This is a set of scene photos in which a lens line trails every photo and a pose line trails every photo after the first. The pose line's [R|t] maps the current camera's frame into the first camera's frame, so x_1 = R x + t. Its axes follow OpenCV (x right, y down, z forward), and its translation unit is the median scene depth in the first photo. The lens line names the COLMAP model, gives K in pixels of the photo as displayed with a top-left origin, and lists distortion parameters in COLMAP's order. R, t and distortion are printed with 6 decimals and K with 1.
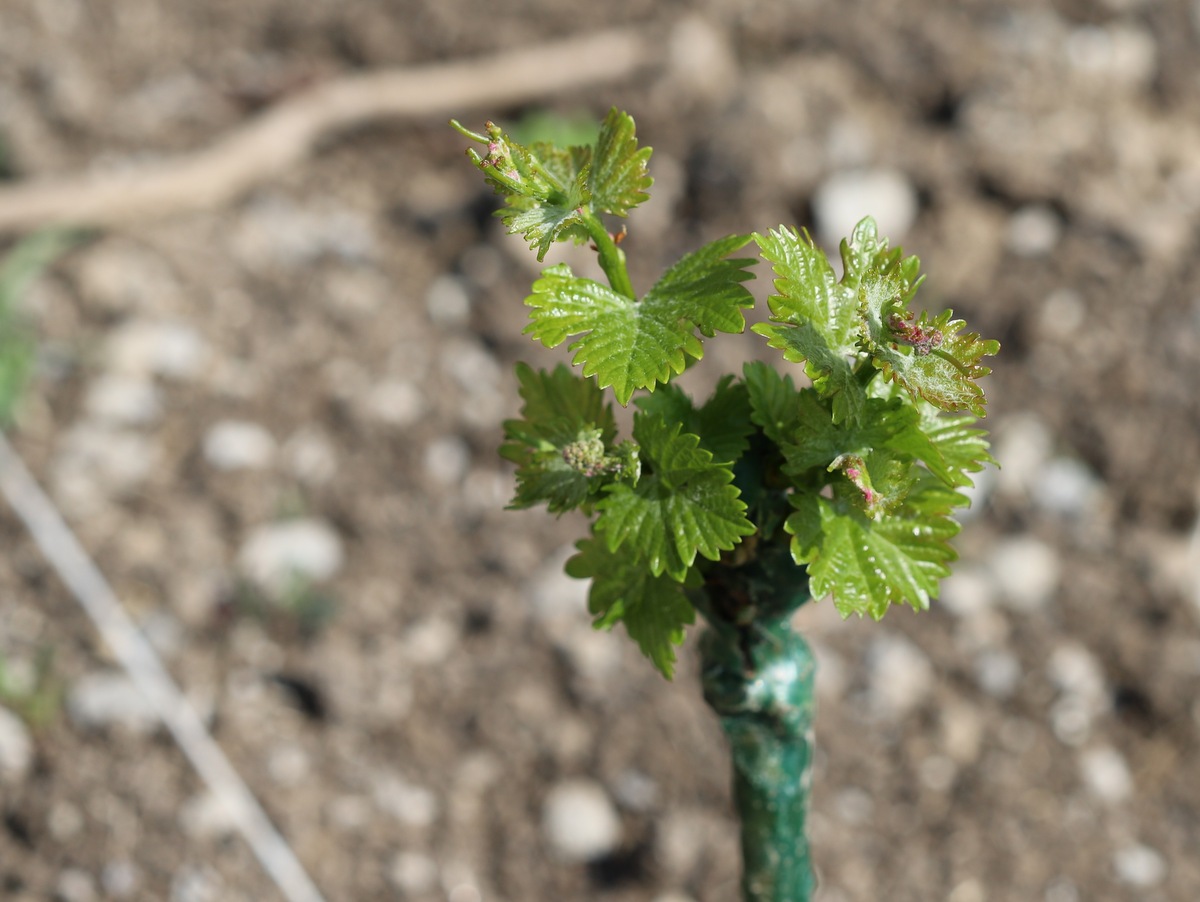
lens RADIAL K [[3407.9, 0, 600.0], [0, 3407.9, 451.0], [0, 0, 1]] dist [-0.125218, -0.075158]
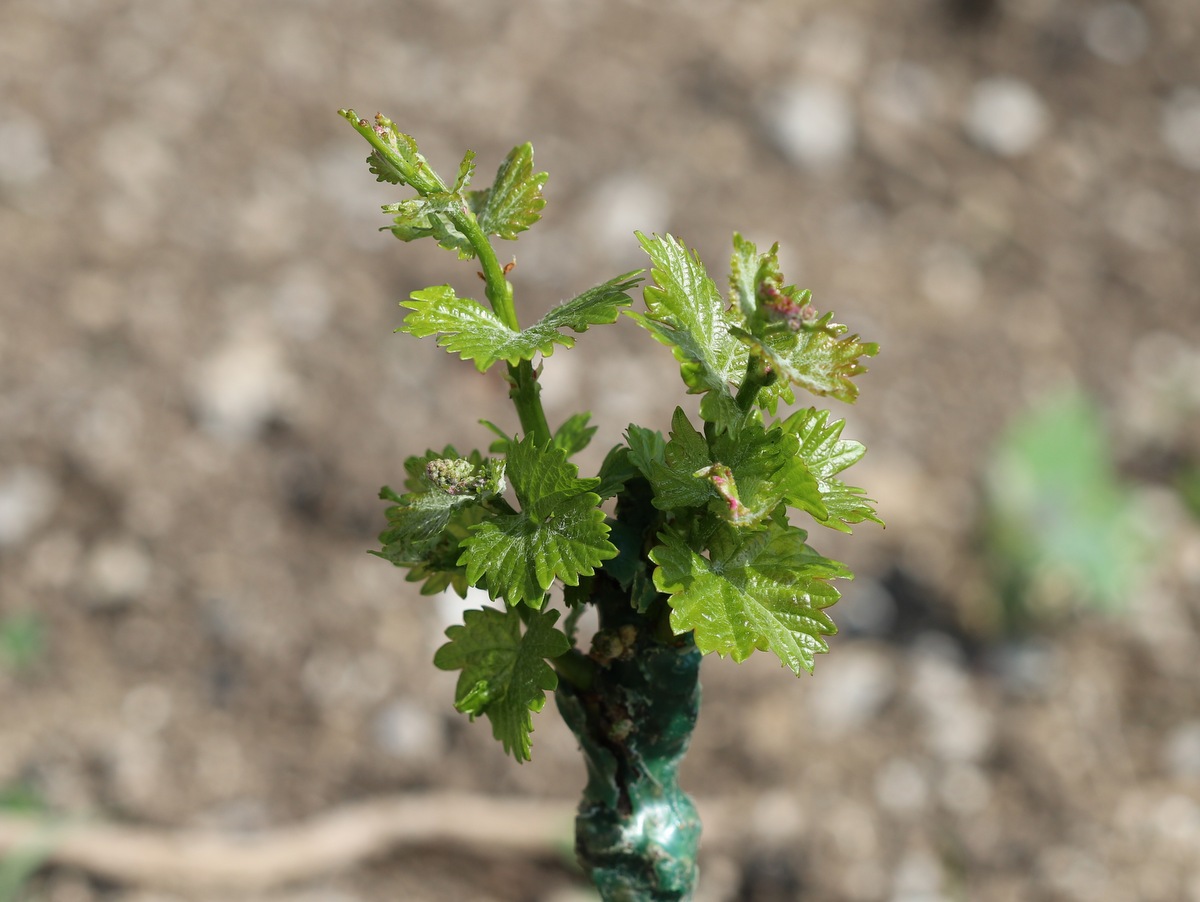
lens RADIAL K [[3407.9, 0, 600.0], [0, 3407.9, 451.0], [0, 0, 1]] dist [-0.125218, -0.075158]
pose [[0.996240, 0.081987, -0.028005, 0.063913], [-0.086003, 0.974910, -0.205315, 0.187732], [0.010470, 0.206952, 0.978295, 0.063023]]
